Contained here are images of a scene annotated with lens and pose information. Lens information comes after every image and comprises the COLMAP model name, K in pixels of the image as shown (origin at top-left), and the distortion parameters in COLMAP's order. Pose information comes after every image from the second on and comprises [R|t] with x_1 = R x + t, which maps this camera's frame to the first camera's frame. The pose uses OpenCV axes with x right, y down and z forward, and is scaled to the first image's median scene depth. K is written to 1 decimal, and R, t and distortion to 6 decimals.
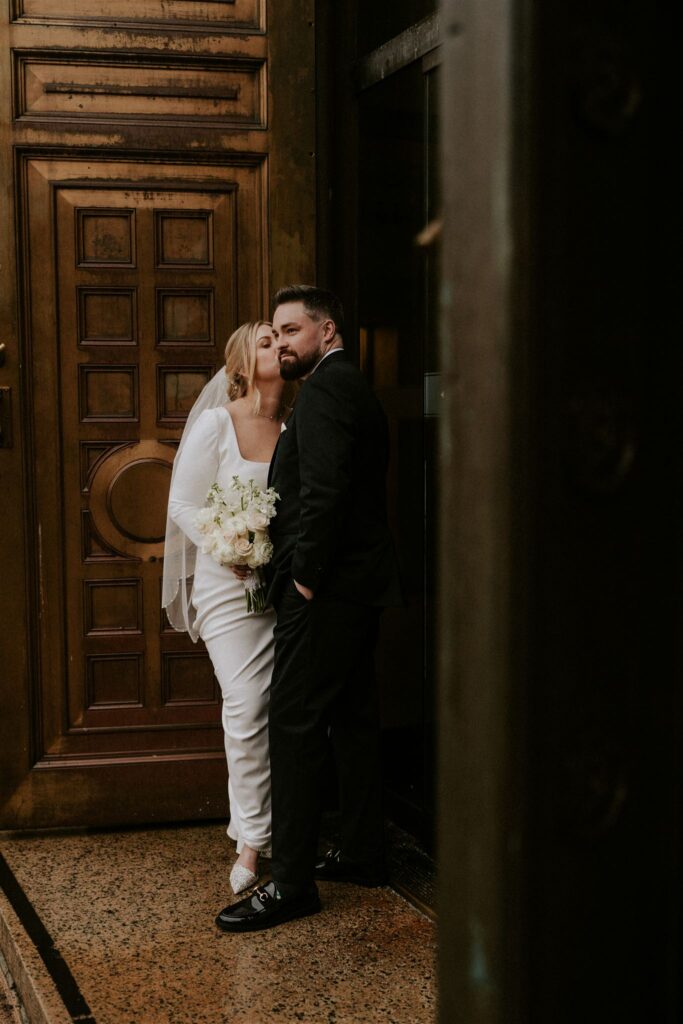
lens RADIAL K [[1034.9, 0, 341.5], [0, 1034.9, 512.0], [0, 0, 1]] dist [-0.000836, 0.000640]
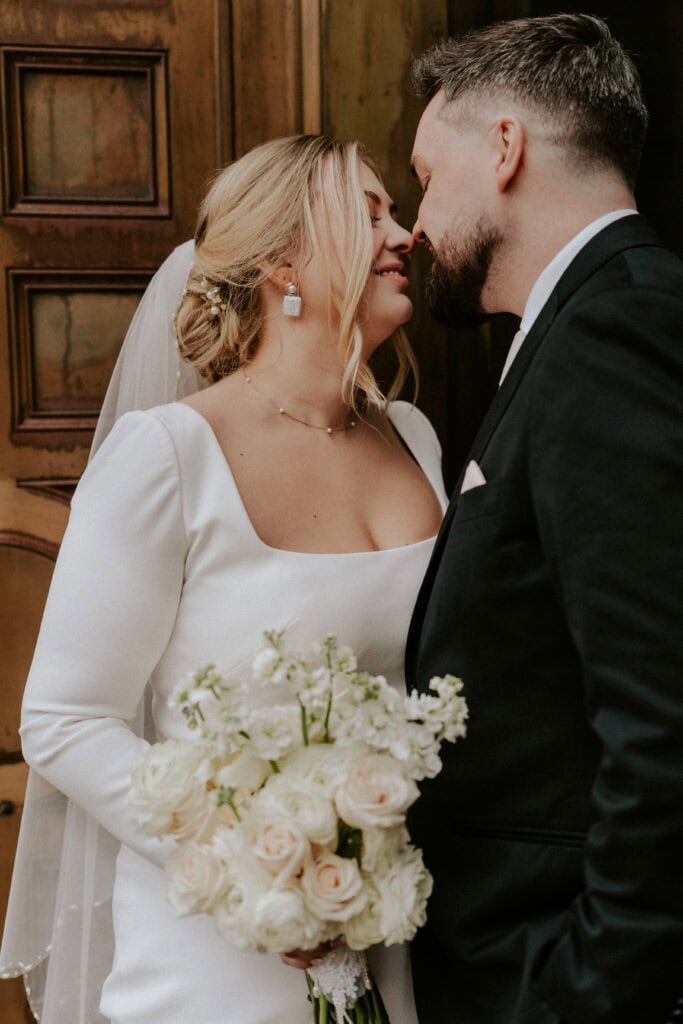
lens RADIAL K [[1270.7, 0, 341.5], [0, 1270.7, 512.0], [0, 0, 1]] dist [0.027140, 0.039863]
pose [[0.996308, -0.016165, 0.084320, -0.102754], [0.013841, 0.999510, 0.028076, -0.069704], [-0.084732, -0.026805, 0.996043, 0.552824]]
